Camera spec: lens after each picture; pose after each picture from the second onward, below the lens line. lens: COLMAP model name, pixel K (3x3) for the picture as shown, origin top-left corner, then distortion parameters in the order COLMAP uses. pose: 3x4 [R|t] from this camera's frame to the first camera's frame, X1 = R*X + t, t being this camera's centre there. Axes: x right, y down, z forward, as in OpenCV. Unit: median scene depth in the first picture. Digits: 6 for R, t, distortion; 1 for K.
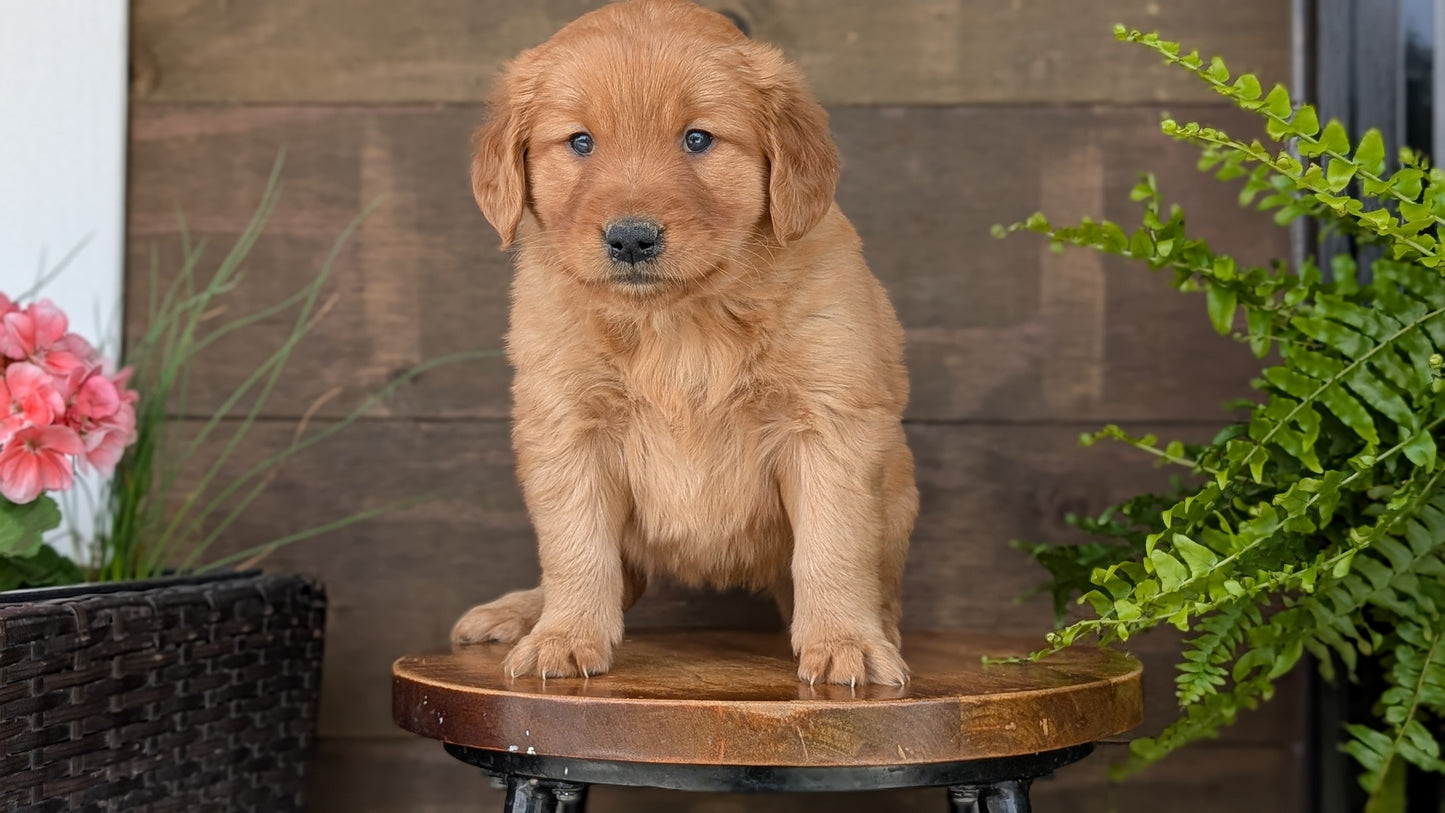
lens RADIAL K [[2417.7, 0, 706.2], [0, 2417.7, 476.4], [0, 0, 1]] dist [0.125377, -0.756243]
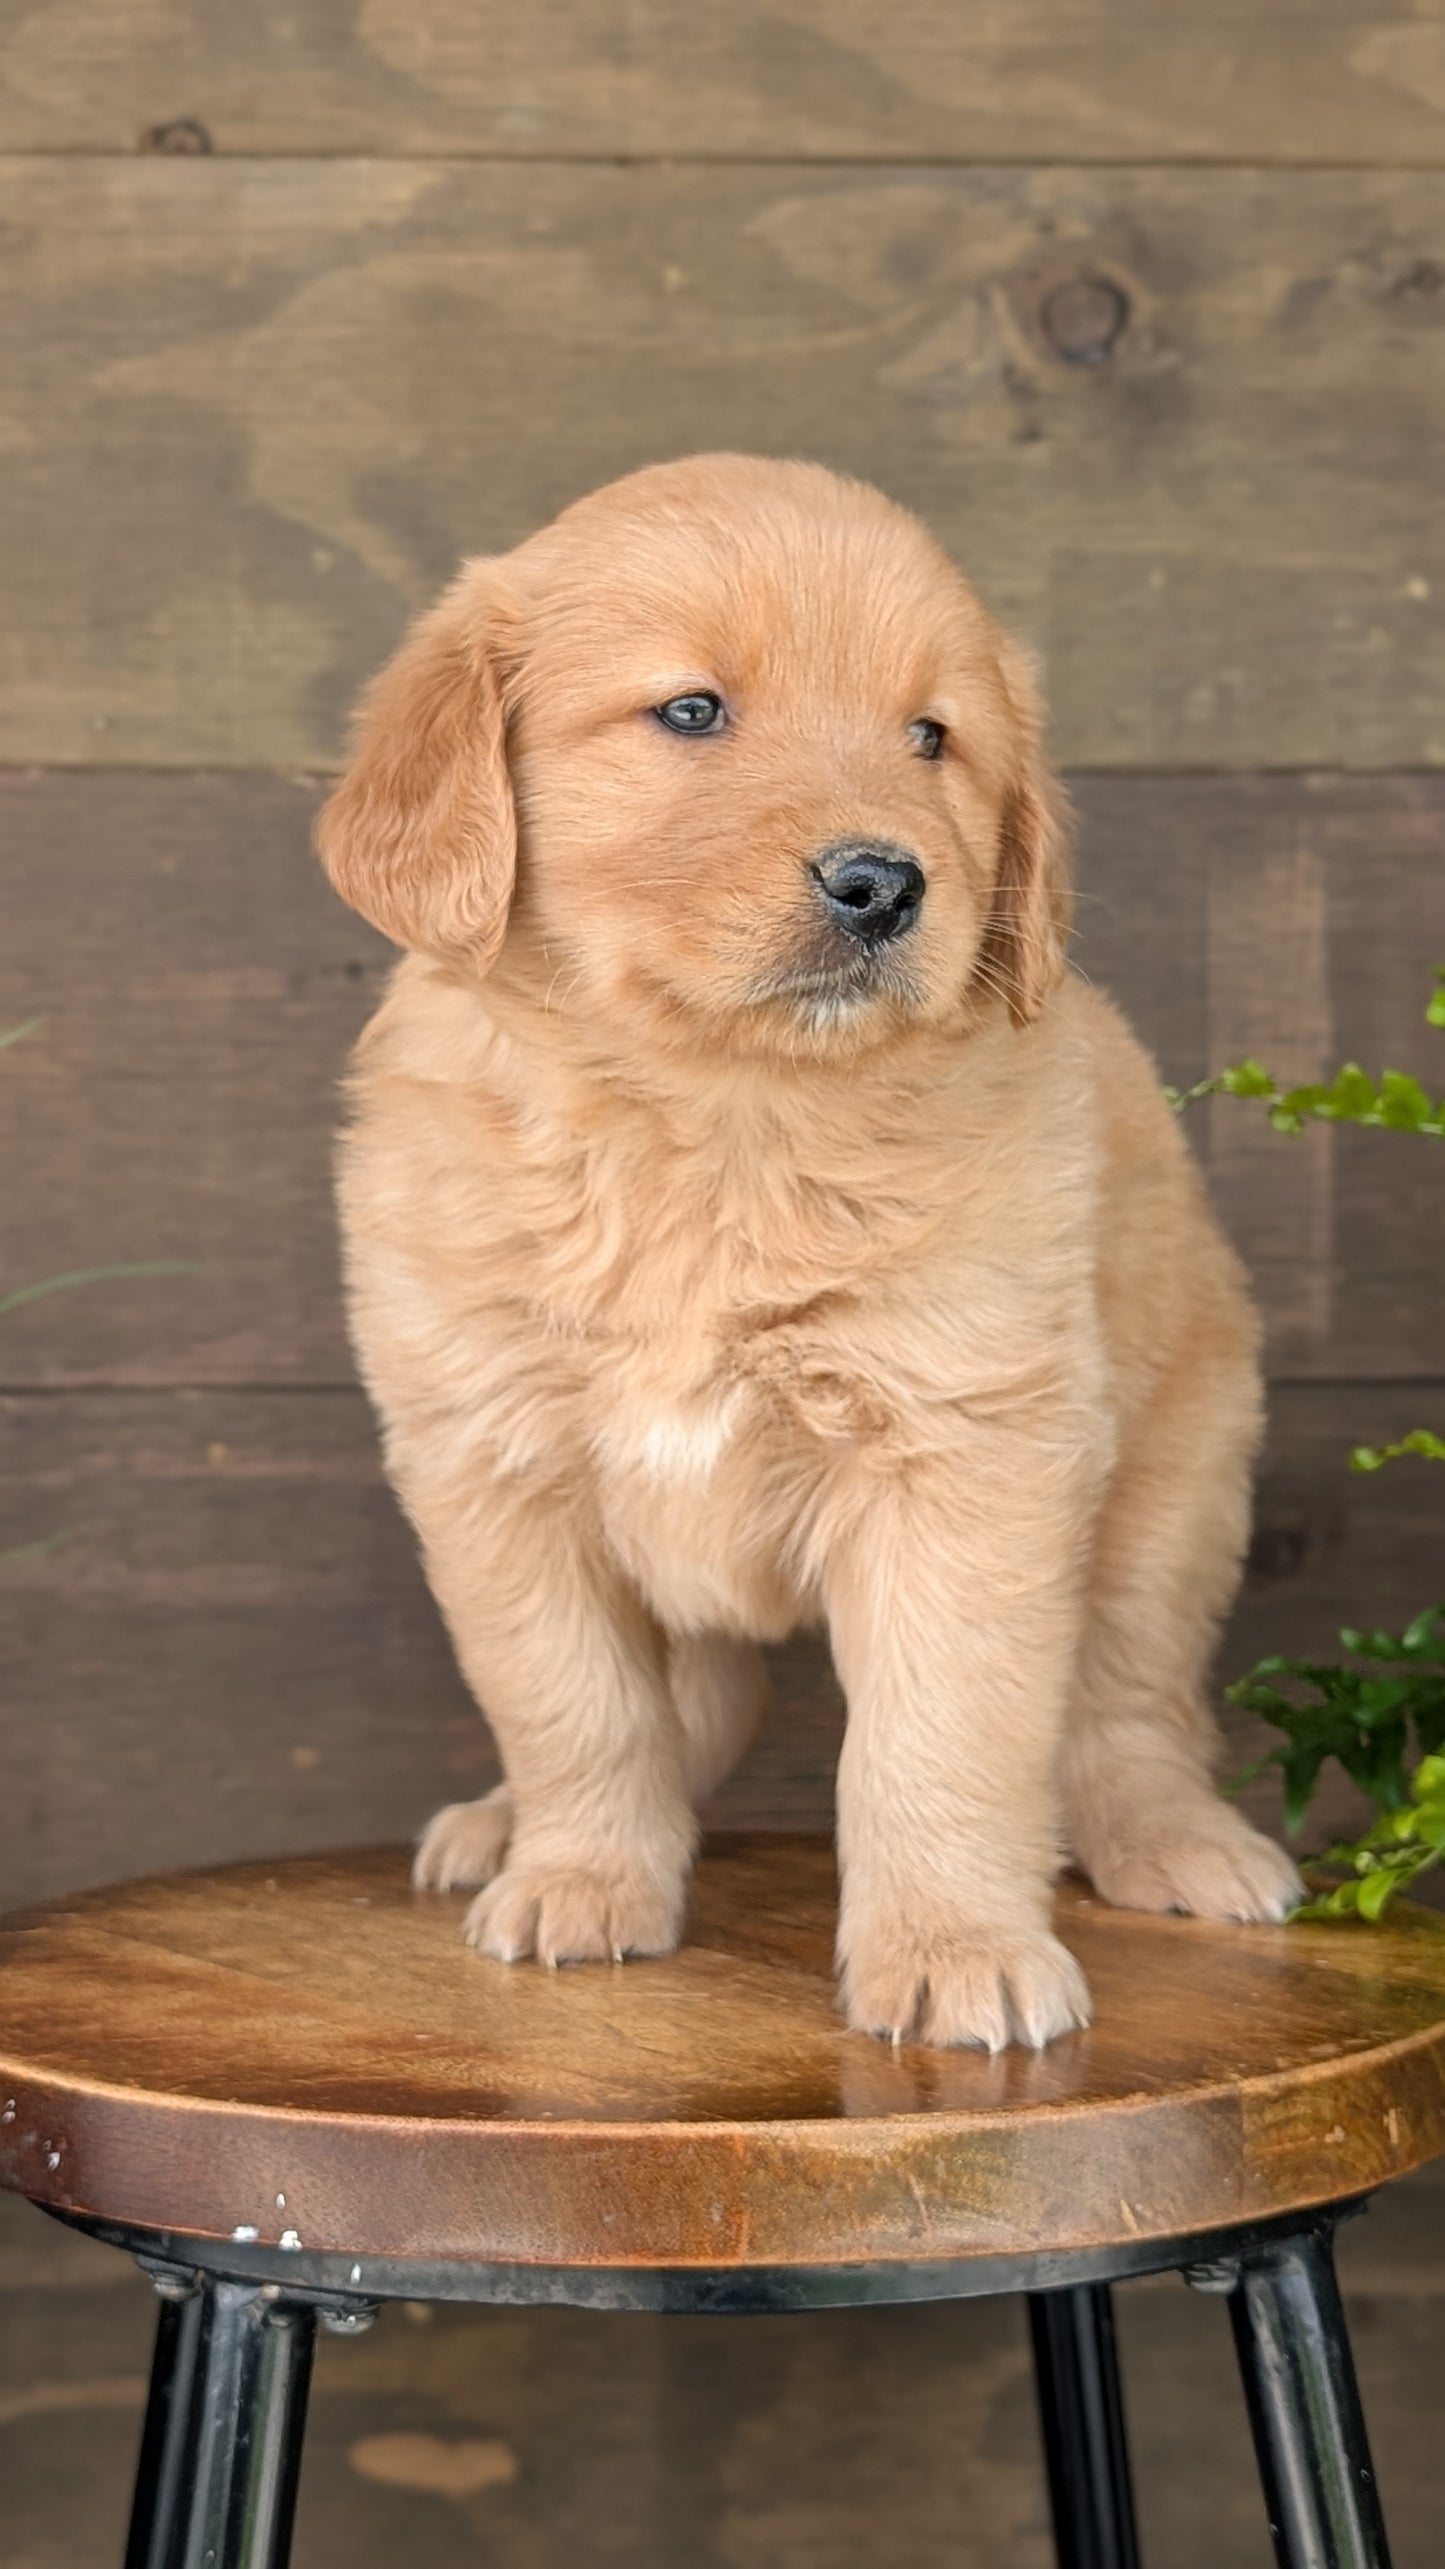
lens RADIAL K [[4346.9, 0, 656.3], [0, 4346.9, 1207.5], [0, 0, 1]] dist [0.157765, -0.936931]
pose [[0.996460, -0.008456, 0.083639, -0.059183], [0.009882, 0.999813, -0.016641, -0.046612], [-0.083482, 0.017409, 0.996357, 0.084358]]
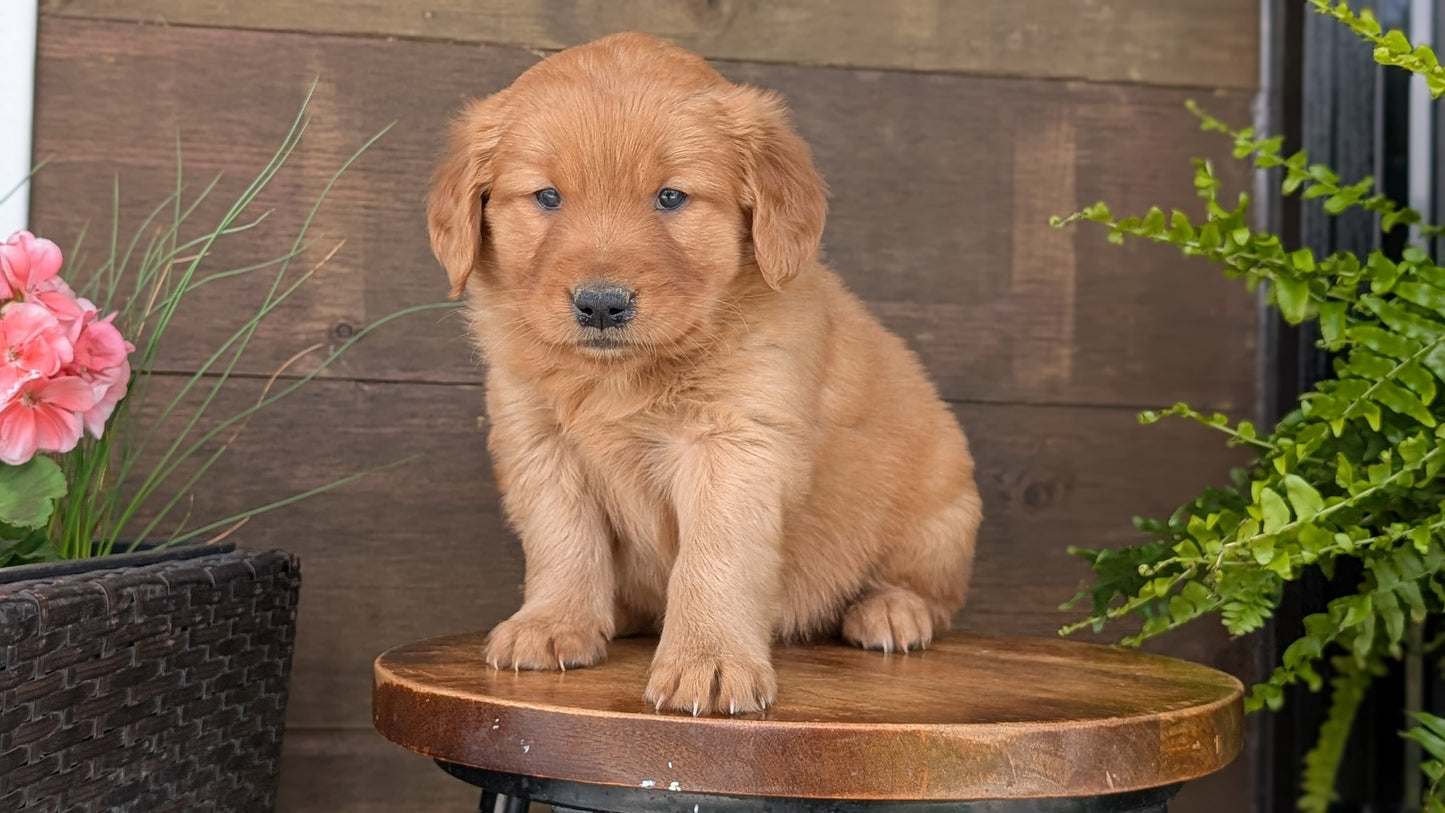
lens RADIAL K [[2445.0, 0, 722.5], [0, 2445.0, 406.5], [0, 0, 1]] dist [0.157765, -0.936931]
pose [[0.974319, 0.028468, 0.223364, -0.197417], [-0.024885, 0.999513, -0.018840, 0.000406], [-0.223791, 0.012798, 0.974553, 0.069653]]
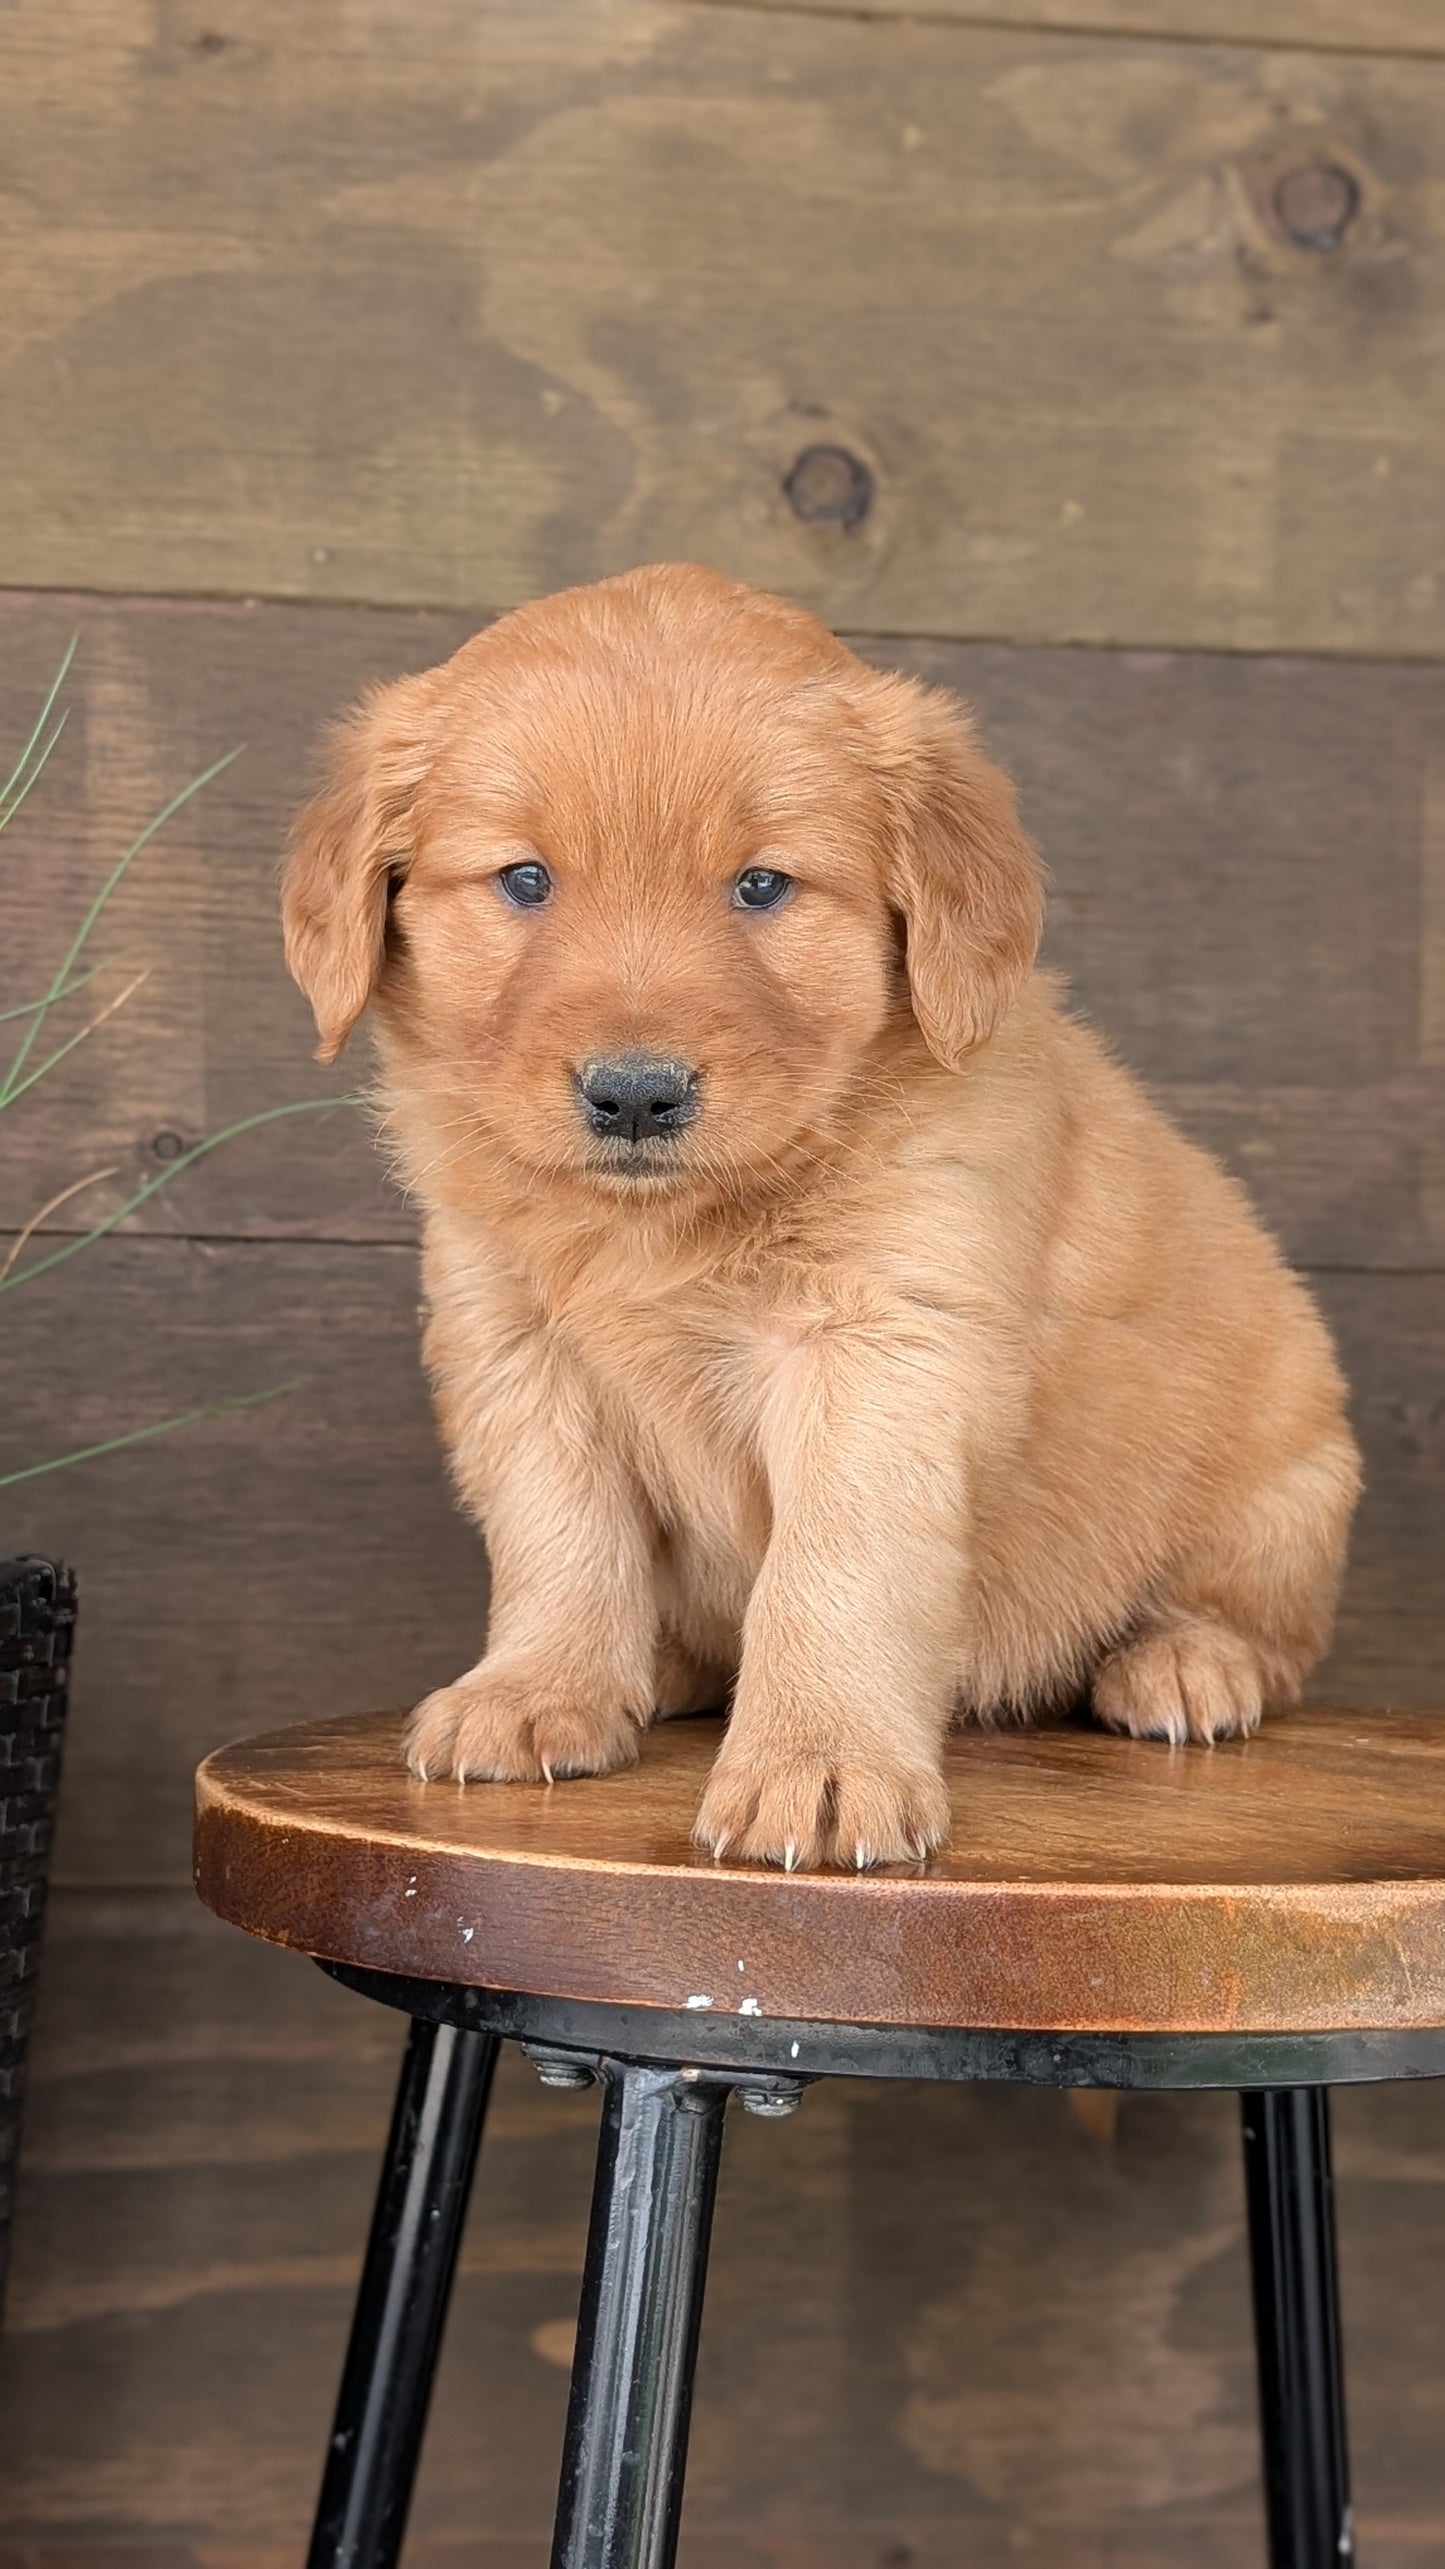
lens RADIAL K [[4298.4, 0, 821.5], [0, 4298.4, 1290.9], [0, 0, 1]] dist [0.125377, -0.756243]
pose [[0.980657, 0.021222, 0.194580, -0.169071], [-0.017605, 0.999639, -0.020296, 0.002726], [-0.194940, 0.016478, 0.980677, 0.124247]]
